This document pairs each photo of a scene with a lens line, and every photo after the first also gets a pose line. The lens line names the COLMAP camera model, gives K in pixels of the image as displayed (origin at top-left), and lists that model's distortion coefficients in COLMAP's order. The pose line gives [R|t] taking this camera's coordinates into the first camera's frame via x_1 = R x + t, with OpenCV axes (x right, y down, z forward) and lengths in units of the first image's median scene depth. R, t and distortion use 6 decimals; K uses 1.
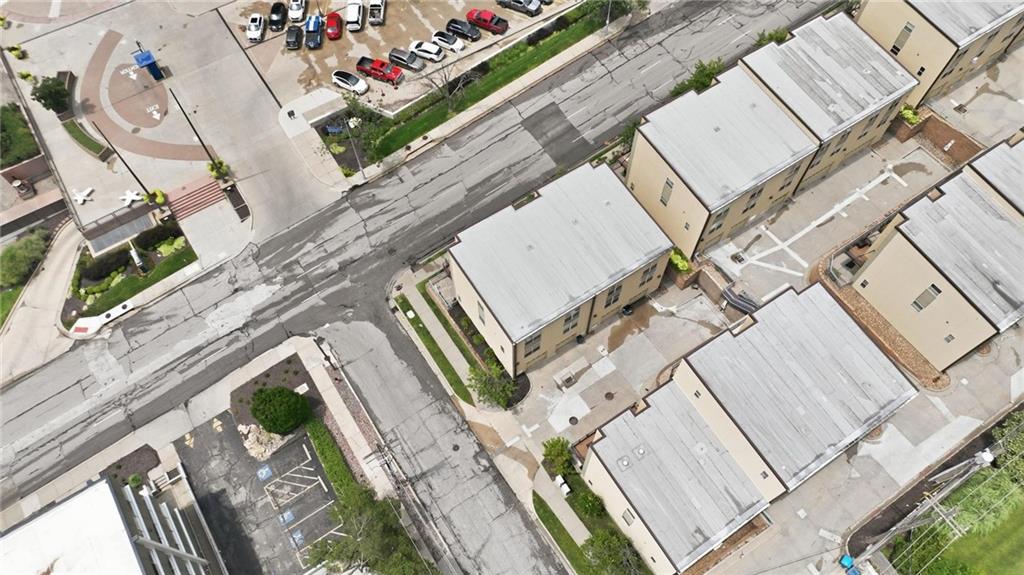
lens RADIAL K [[719.7, 0, 515.2], [0, 719.7, 291.3], [0, 0, 1]] dist [-0.000398, 0.018335]
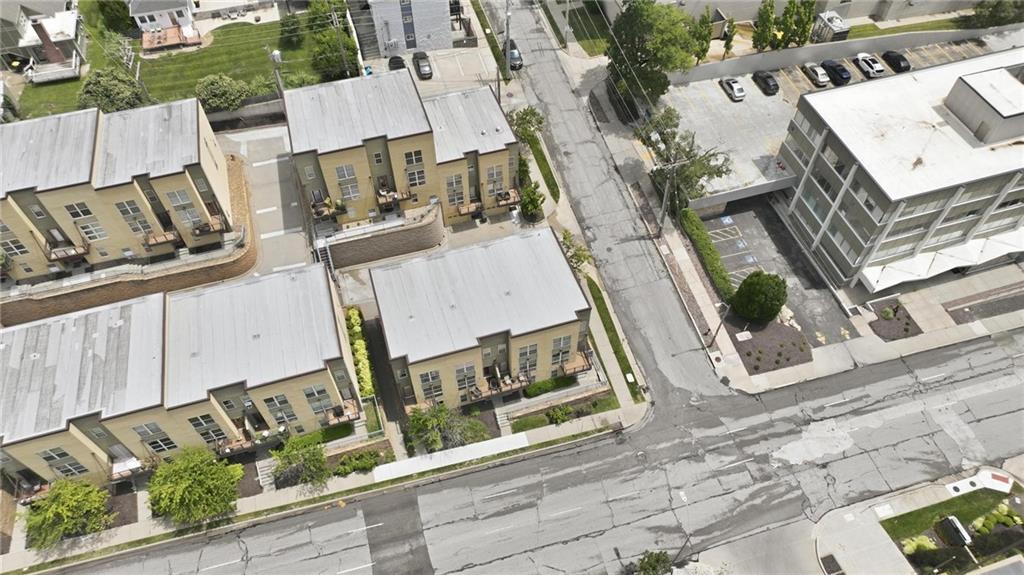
lens RADIAL K [[719.7, 0, 511.0], [0, 719.7, 287.5], [0, 0, 1]] dist [-0.000398, 0.018335]
pose [[-0.957944, -0.224746, 0.178419, -0.137571], [0.257340, -0.397729, 0.880675, -0.810130], [-0.126966, 0.889551, 0.438838, 0.493768]]
